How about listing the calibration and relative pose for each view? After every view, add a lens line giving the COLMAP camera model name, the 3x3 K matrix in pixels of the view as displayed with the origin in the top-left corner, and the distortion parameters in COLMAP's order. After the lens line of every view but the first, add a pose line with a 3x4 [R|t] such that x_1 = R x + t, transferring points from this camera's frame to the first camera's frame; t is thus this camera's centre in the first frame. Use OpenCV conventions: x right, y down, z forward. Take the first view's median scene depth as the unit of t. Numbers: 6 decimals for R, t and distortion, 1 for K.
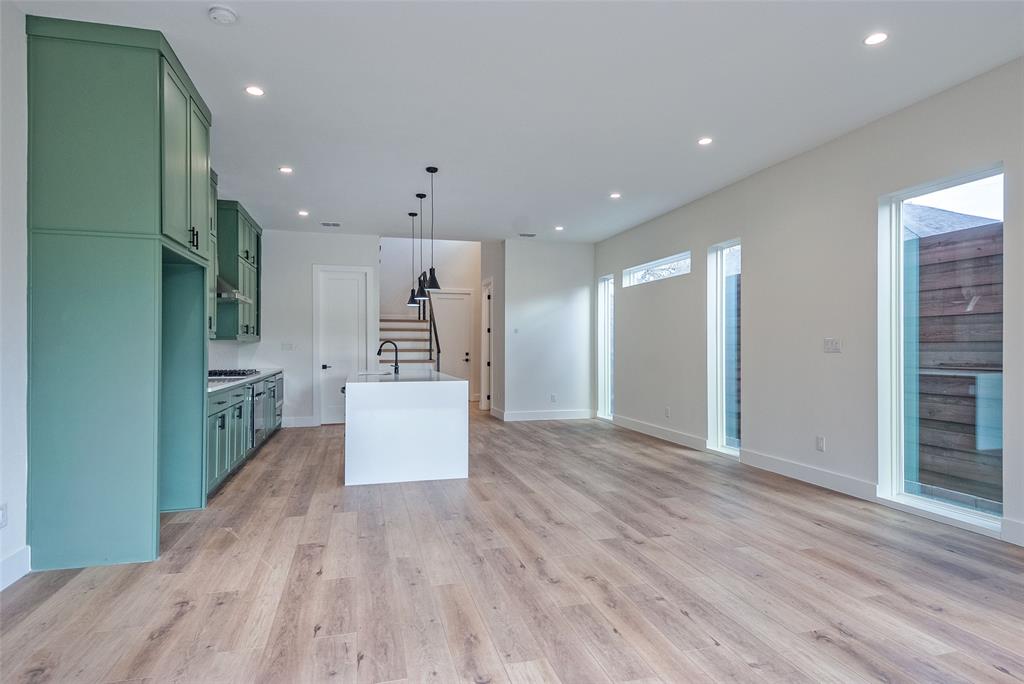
lens RADIAL K [[542.9, 0, 512.0], [0, 542.9, 342.0], [0, 0, 1]] dist [-0.000175, -0.000024]
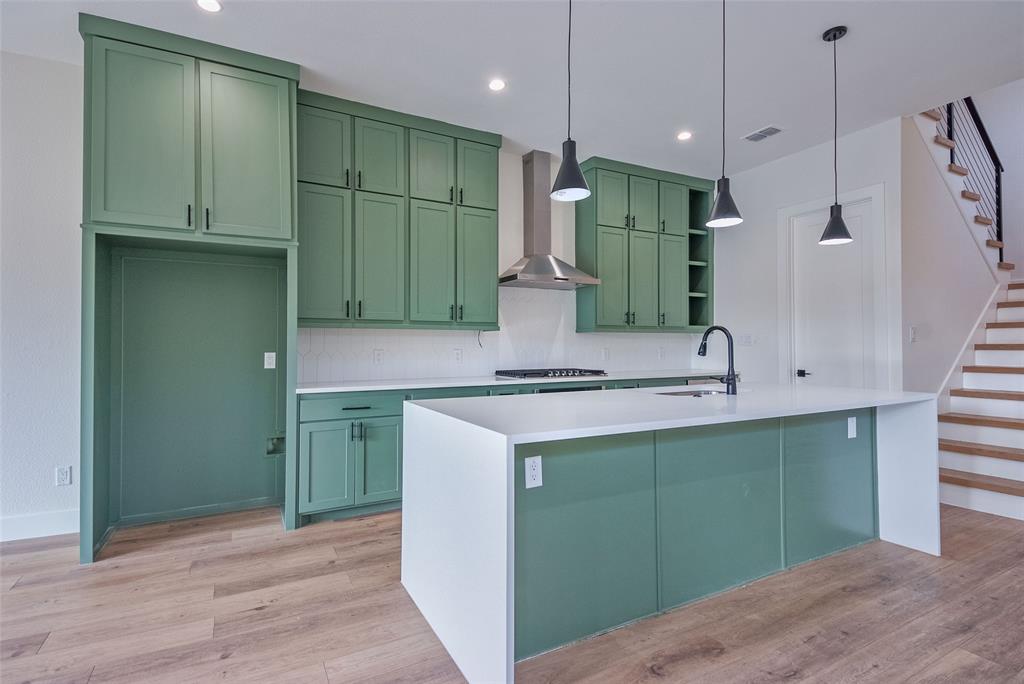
lens RADIAL K [[494.5, 0, 497.2], [0, 494.5, 341.3], [0, 0, 1]] dist [0.033883, -0.023358]
pose [[0.204947, -0.007177, -0.978747, 0.271809], [0.012257, 0.999914, -0.004765, 0.018838], [0.978696, -0.011020, 0.205017, 1.184276]]
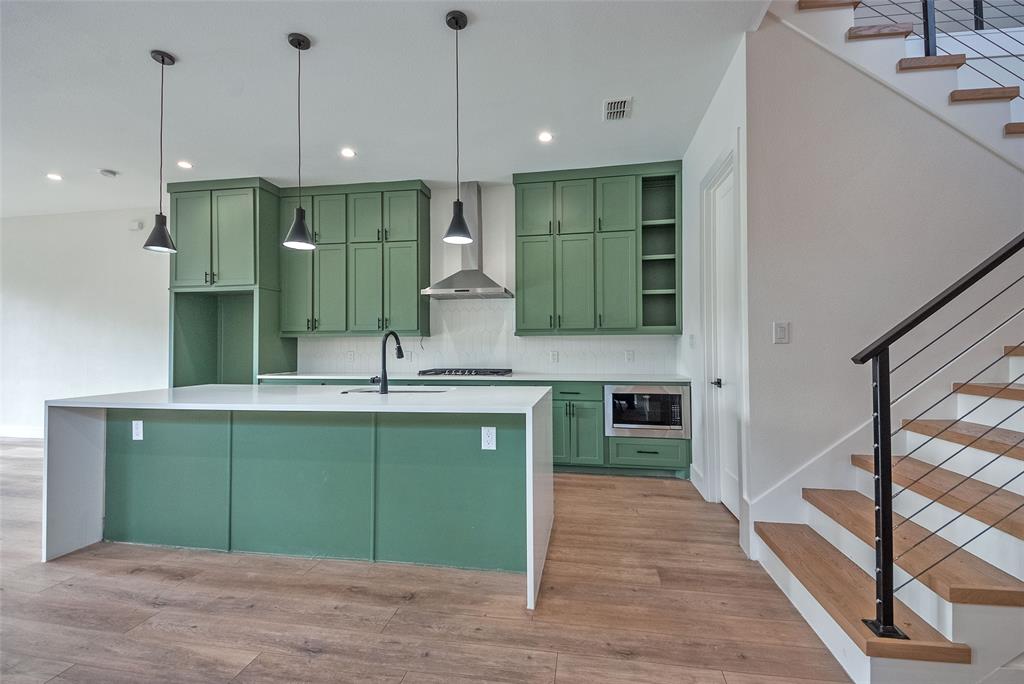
lens RADIAL K [[433.3, 0, 519.0], [0, 433.3, 338.6], [0, 0, 1]] dist [0.032518, -0.021980]
pose [[-0.423653, -0.014922, -0.905702, 0.172297], [0.013814, 0.999642, -0.022931, 0.027389], [0.905719, -0.022226, -0.423295, 2.137193]]
